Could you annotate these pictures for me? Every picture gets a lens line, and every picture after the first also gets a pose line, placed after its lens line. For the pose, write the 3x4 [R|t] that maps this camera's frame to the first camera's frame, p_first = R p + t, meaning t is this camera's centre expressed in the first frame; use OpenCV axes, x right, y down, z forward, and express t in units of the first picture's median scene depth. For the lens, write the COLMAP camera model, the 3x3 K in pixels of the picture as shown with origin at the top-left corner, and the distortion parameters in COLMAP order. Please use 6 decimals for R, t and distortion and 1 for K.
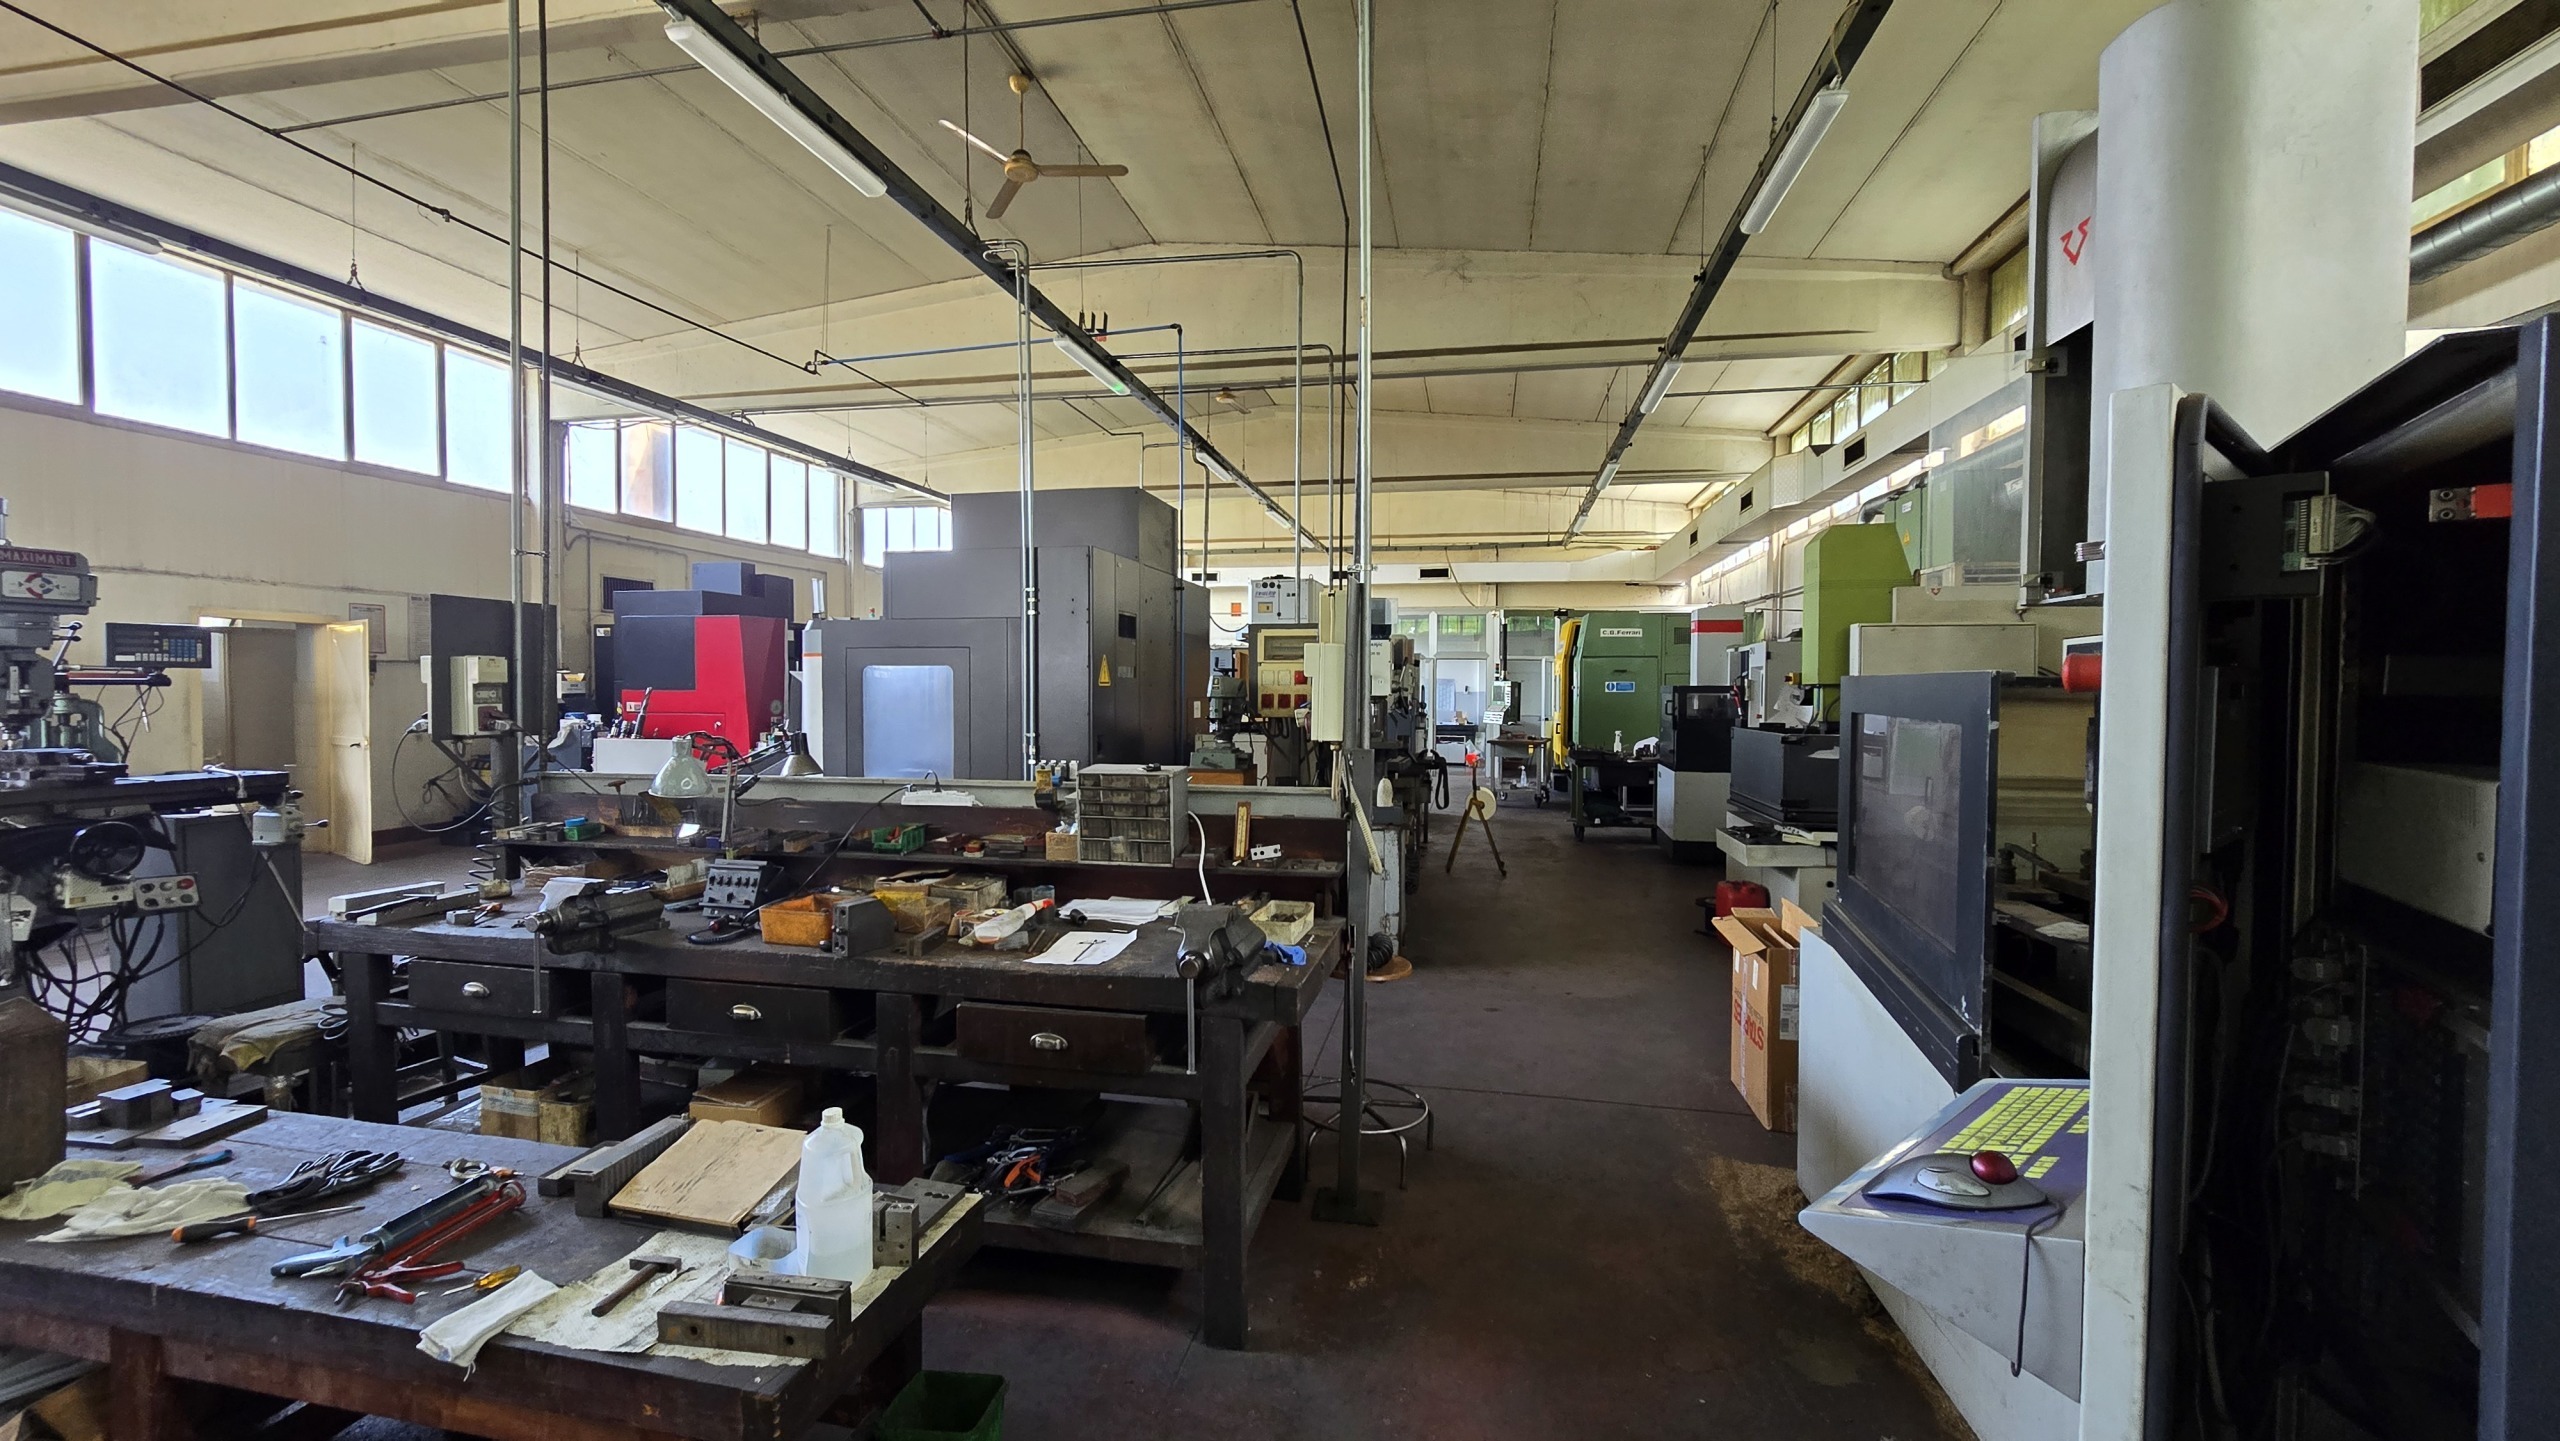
lens RADIAL K [[1048.0, 0, 1269.3], [0, 1048.0, 719.3], [0, 0, 1]] dist [0.002345, -0.000166]
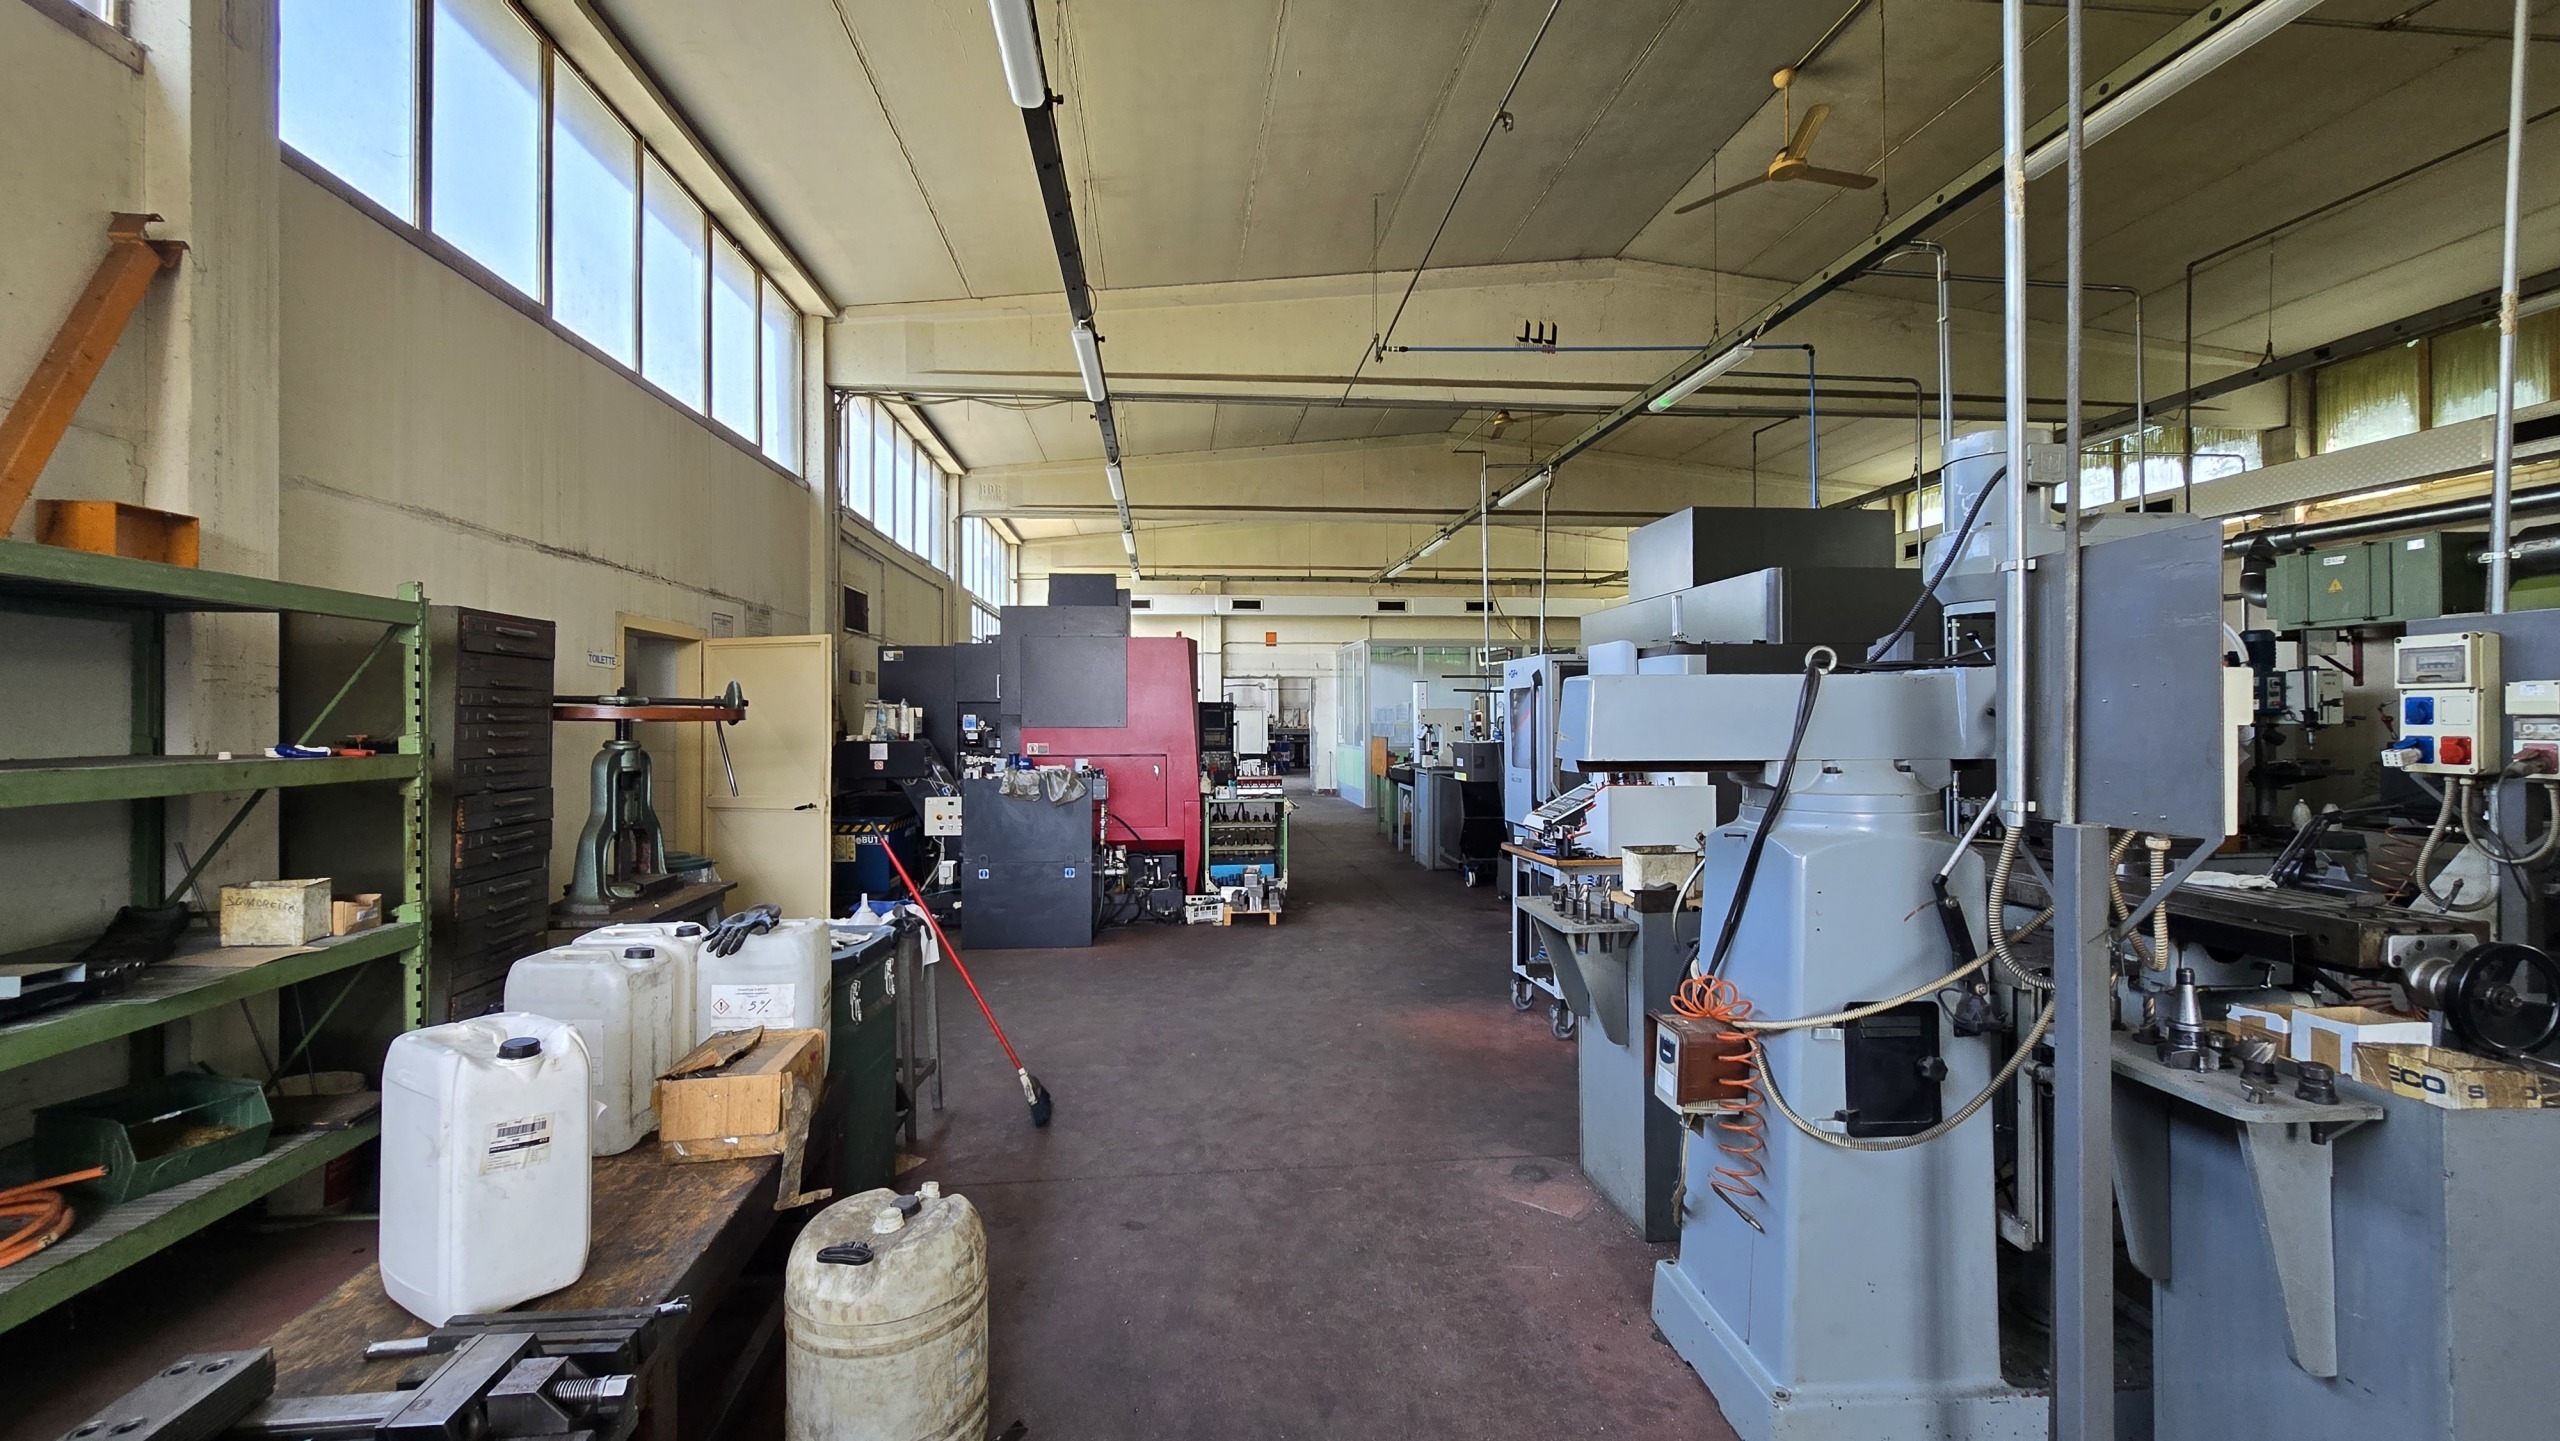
lens RADIAL K [[1048.3, 0, 1254.5], [0, 1048.3, 717.0], [0, 0, 1]] dist [-0.000174, -0.000030]
pose [[0.950970, -0.009481, 0.309139, -1.177730], [0.019366, 0.999394, -0.028924, -0.023704], [-0.308677, 0.033492, 0.950577, 0.342649]]
